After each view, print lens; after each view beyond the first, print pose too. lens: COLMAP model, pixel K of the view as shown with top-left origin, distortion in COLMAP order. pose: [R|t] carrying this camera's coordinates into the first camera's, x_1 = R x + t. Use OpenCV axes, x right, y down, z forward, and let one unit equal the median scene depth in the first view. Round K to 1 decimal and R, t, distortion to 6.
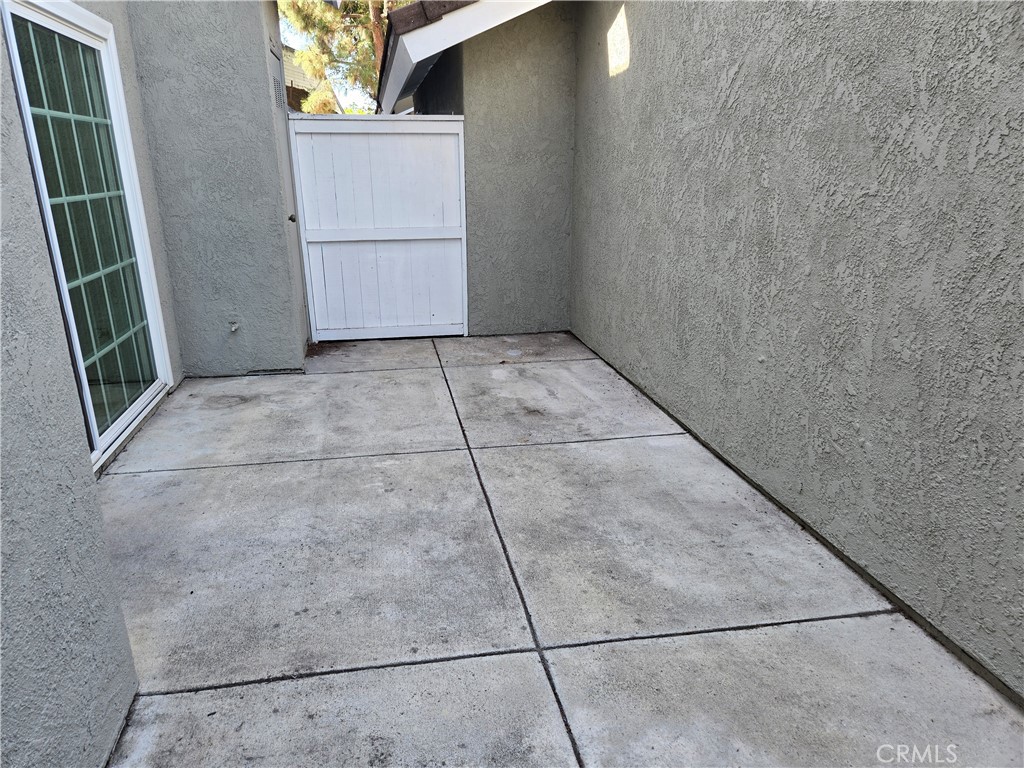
lens RADIAL K [[680.7, 0, 507.2], [0, 680.7, 386.1], [0, 0, 1]] dist [0.050452, -0.033847]
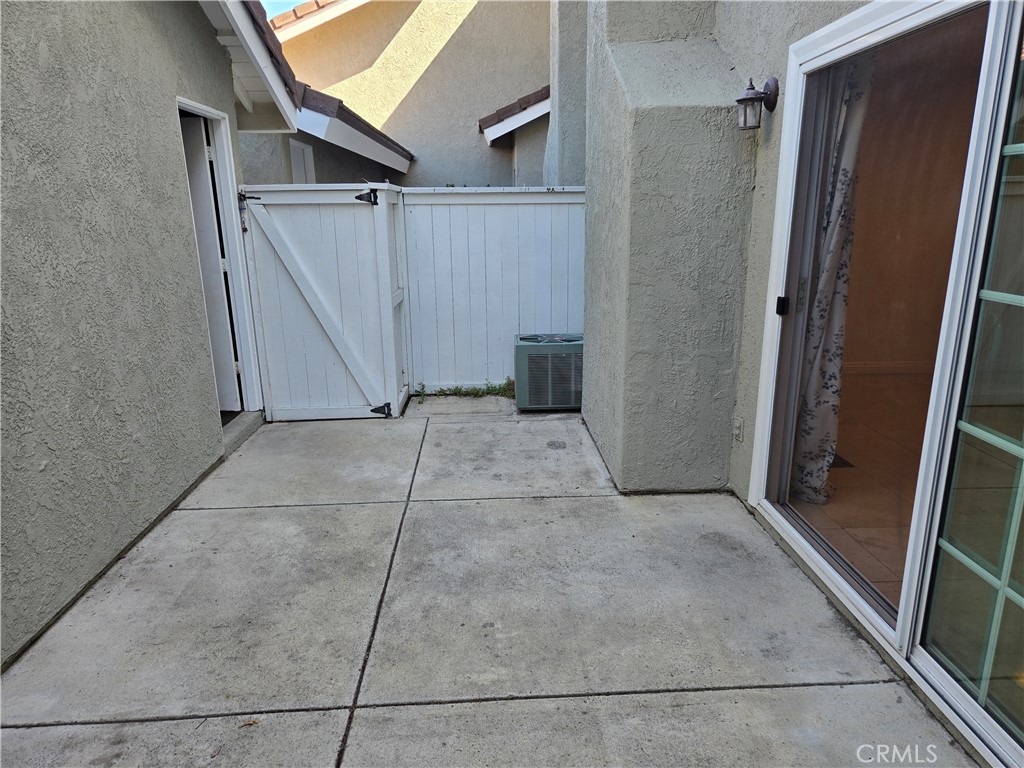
lens RADIAL K [[680.7, 0, 515.4], [0, 680.7, 384.7], [0, 0, 1]] dist [0.050452, -0.033847]
pose [[-0.989396, -0.019089, 0.143986, -0.354218], [0.061270, 0.843955, 0.532903, -0.585389], [-0.131691, 0.536074, -0.833836, 1.701433]]
